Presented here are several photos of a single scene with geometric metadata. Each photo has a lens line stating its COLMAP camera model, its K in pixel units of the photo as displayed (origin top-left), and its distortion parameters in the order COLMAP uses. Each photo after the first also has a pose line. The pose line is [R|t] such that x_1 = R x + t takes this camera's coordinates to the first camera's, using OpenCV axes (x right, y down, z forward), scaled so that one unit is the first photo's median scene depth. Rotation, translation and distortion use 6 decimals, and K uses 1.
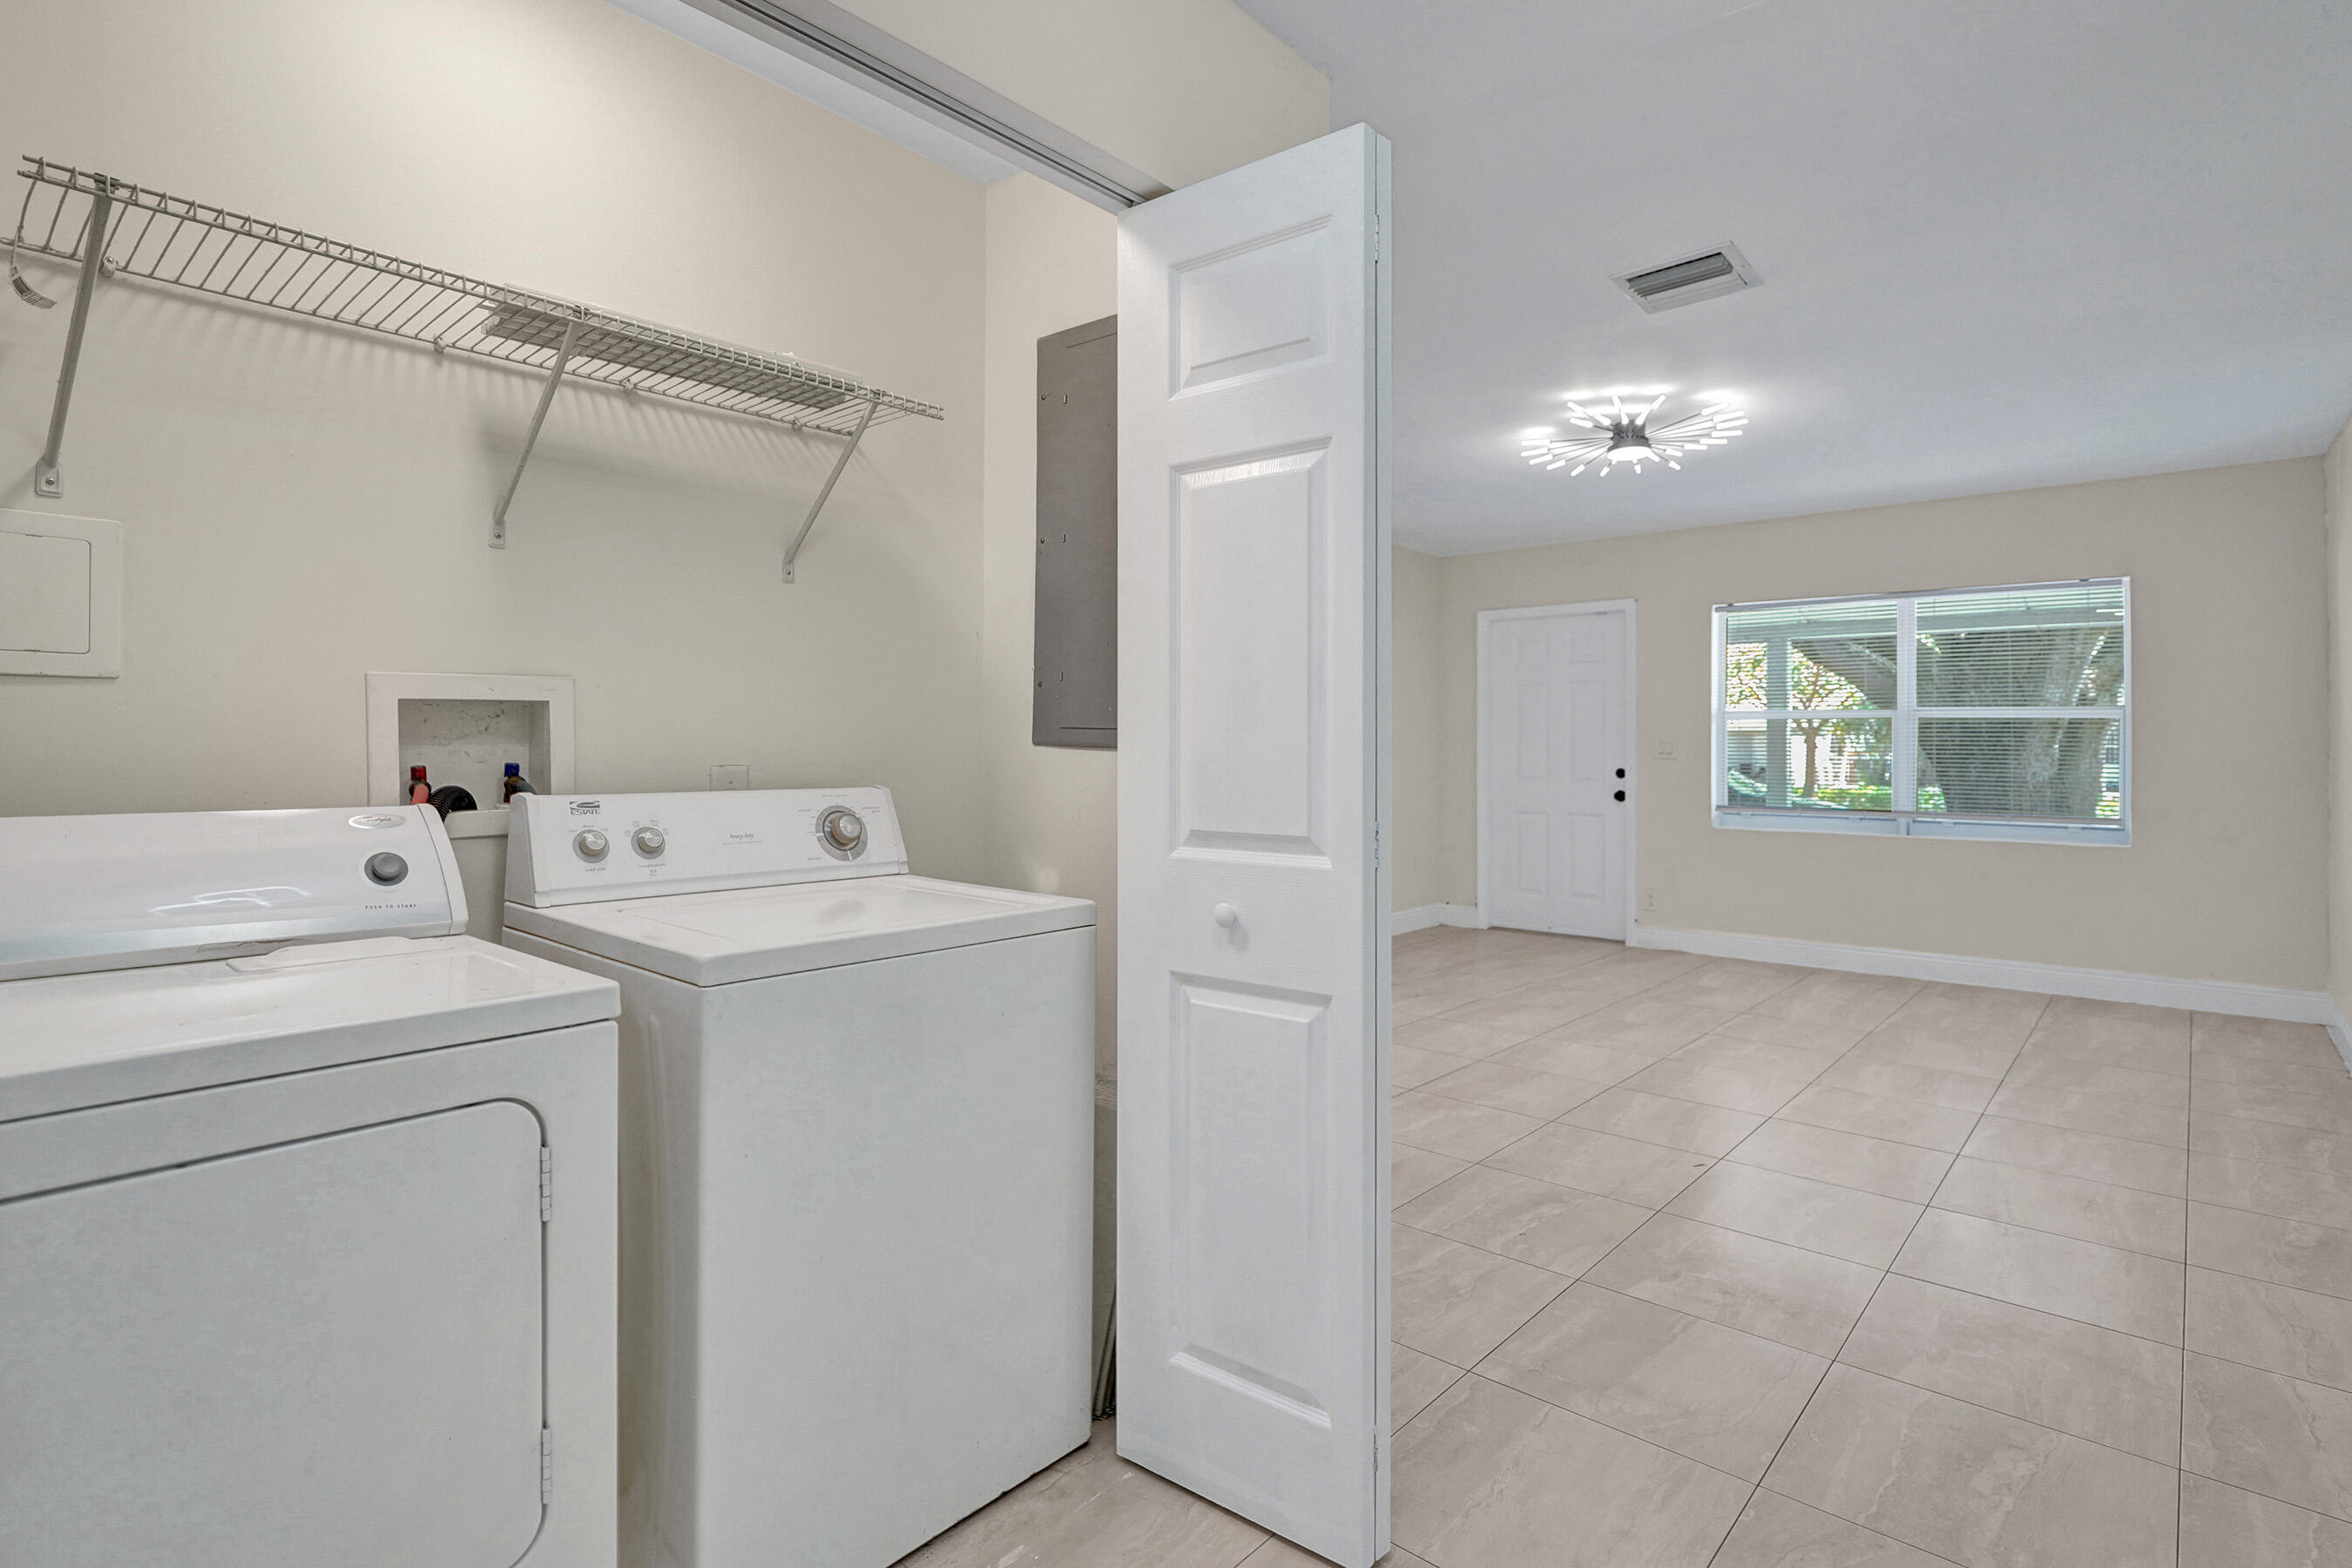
lens RADIAL K [[1110.2, 0, 1136.2], [0, 1110.2, 772.8], [0, 0, 1]] dist [-0.000362, 0.001058]
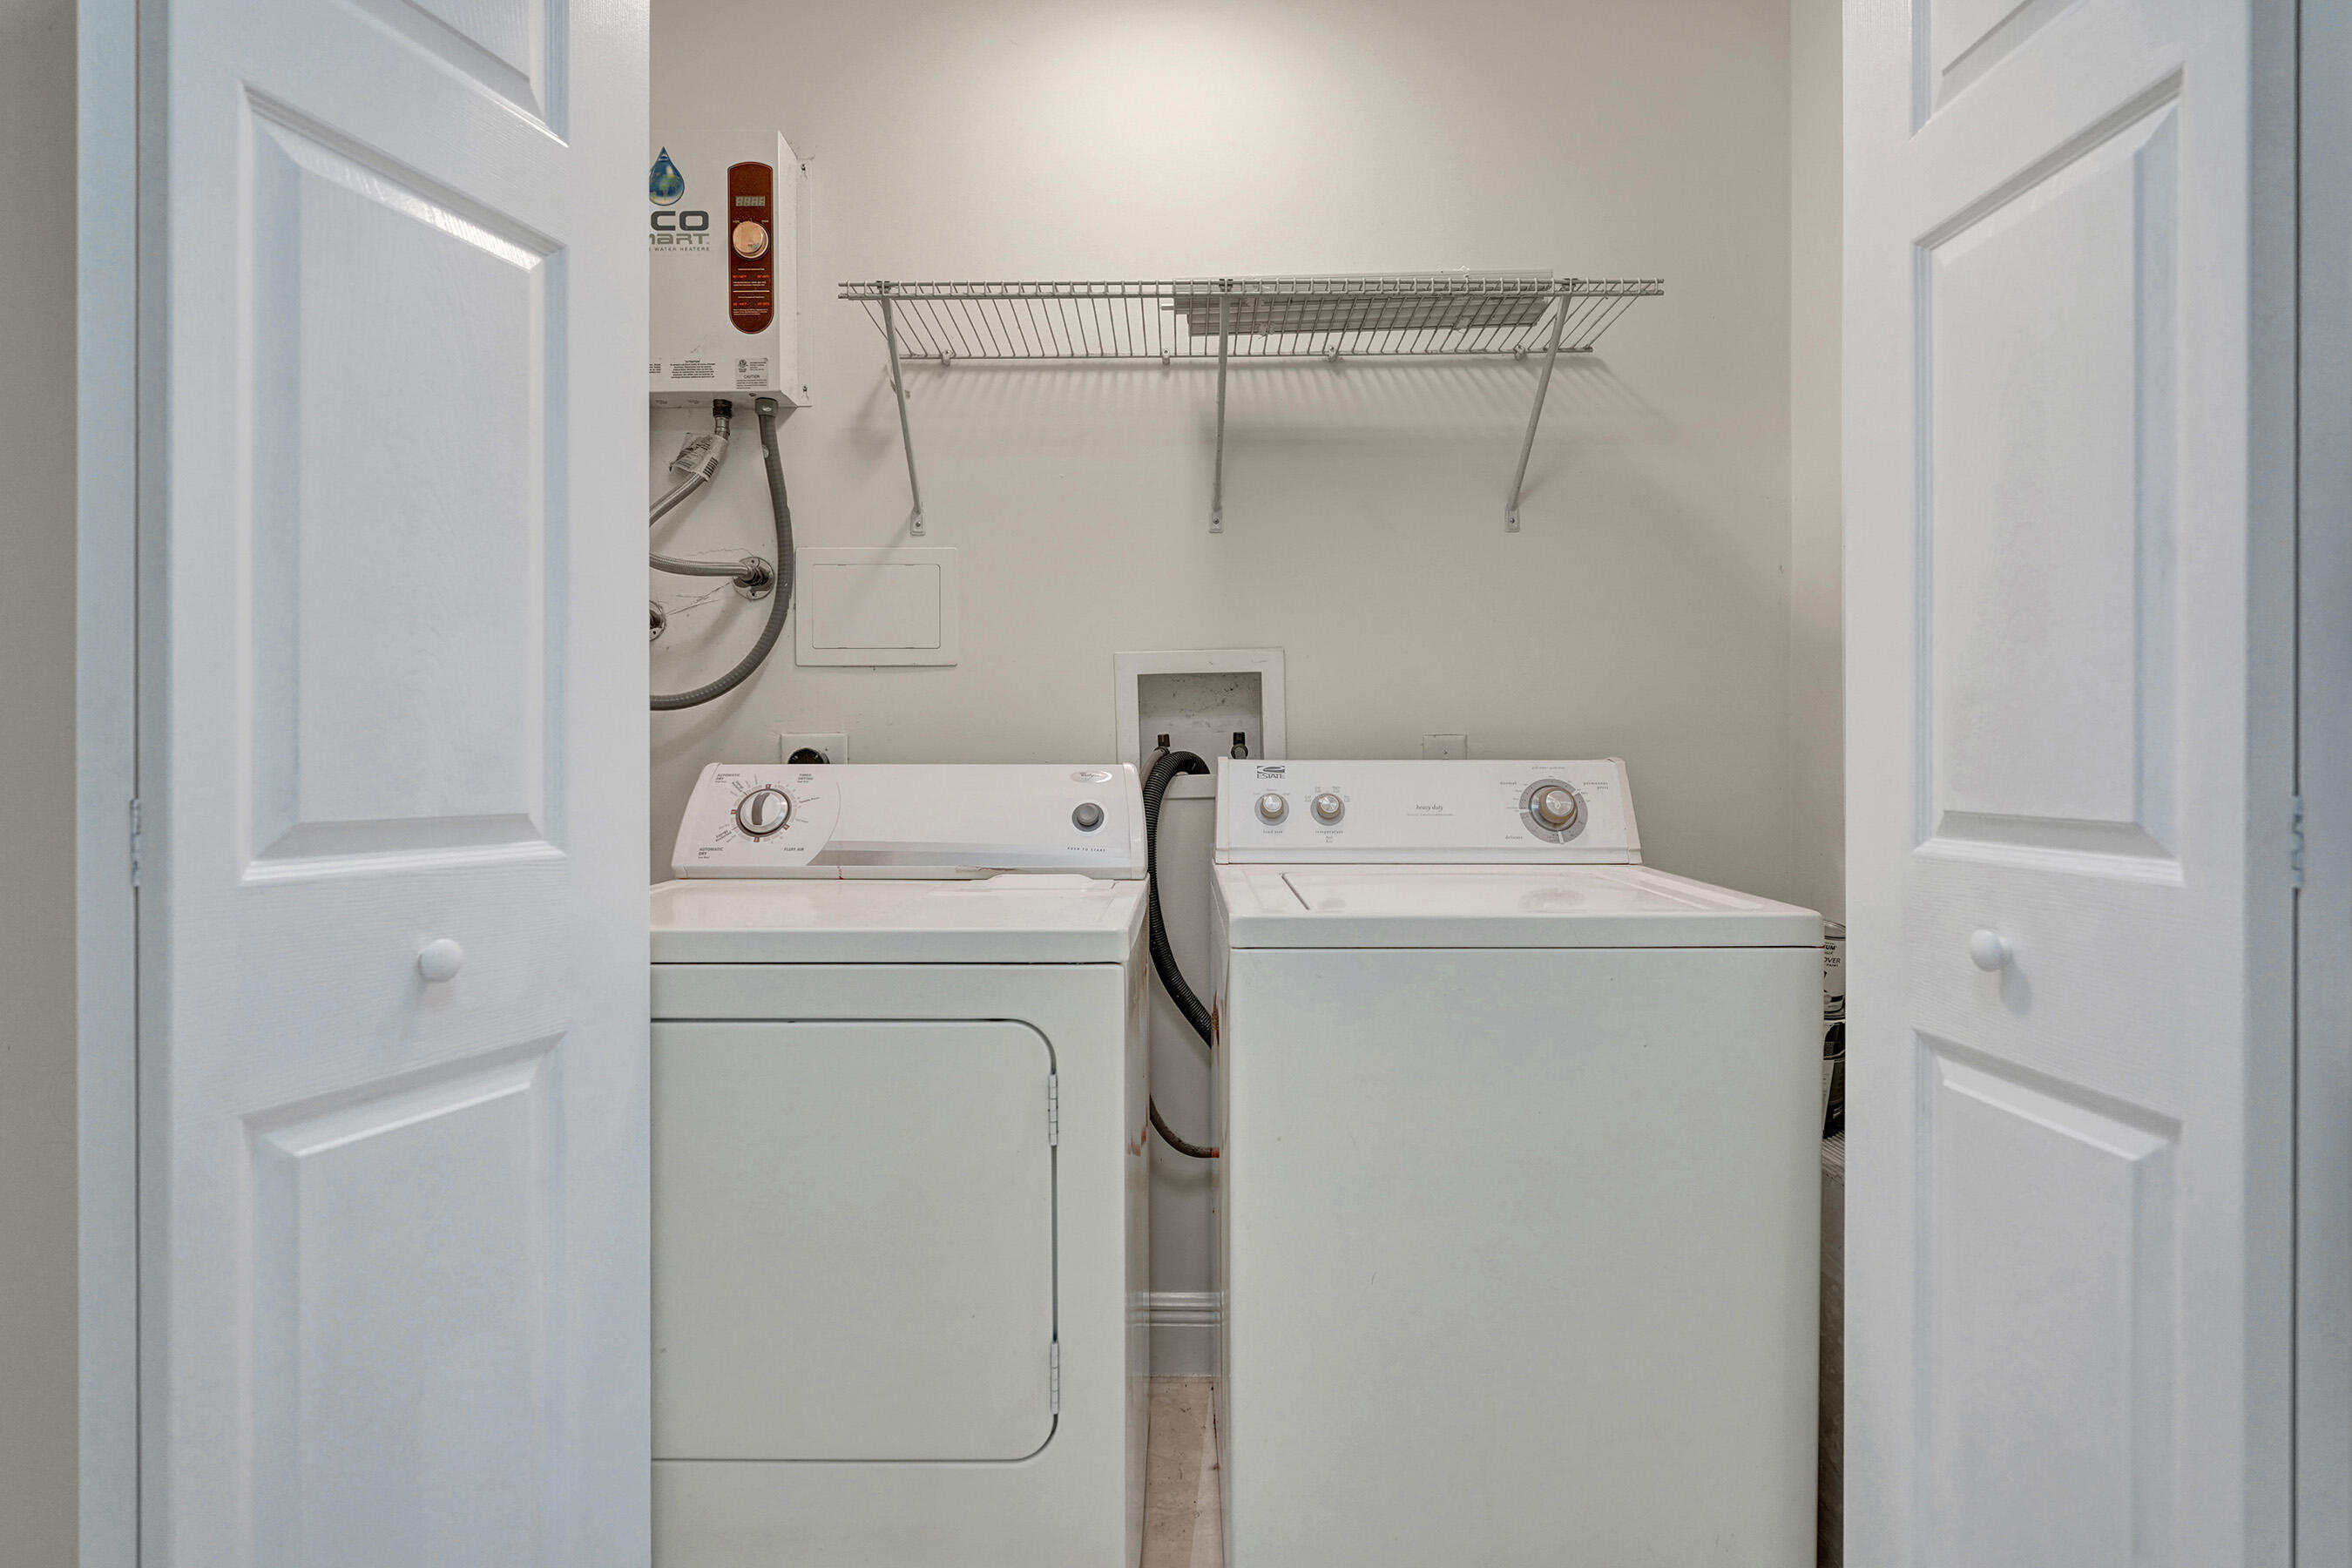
lens RADIAL K [[1110.2, 0, 1136.2], [0, 1110.2, 772.8], [0, 0, 1]] dist [-0.000362, 0.001058]
pose [[0.683219, 0.012450, -0.730108, 0.169148], [-0.011415, 0.999915, 0.006369, 0.026842], [0.730124, 0.003982, 0.683303, 0.201390]]
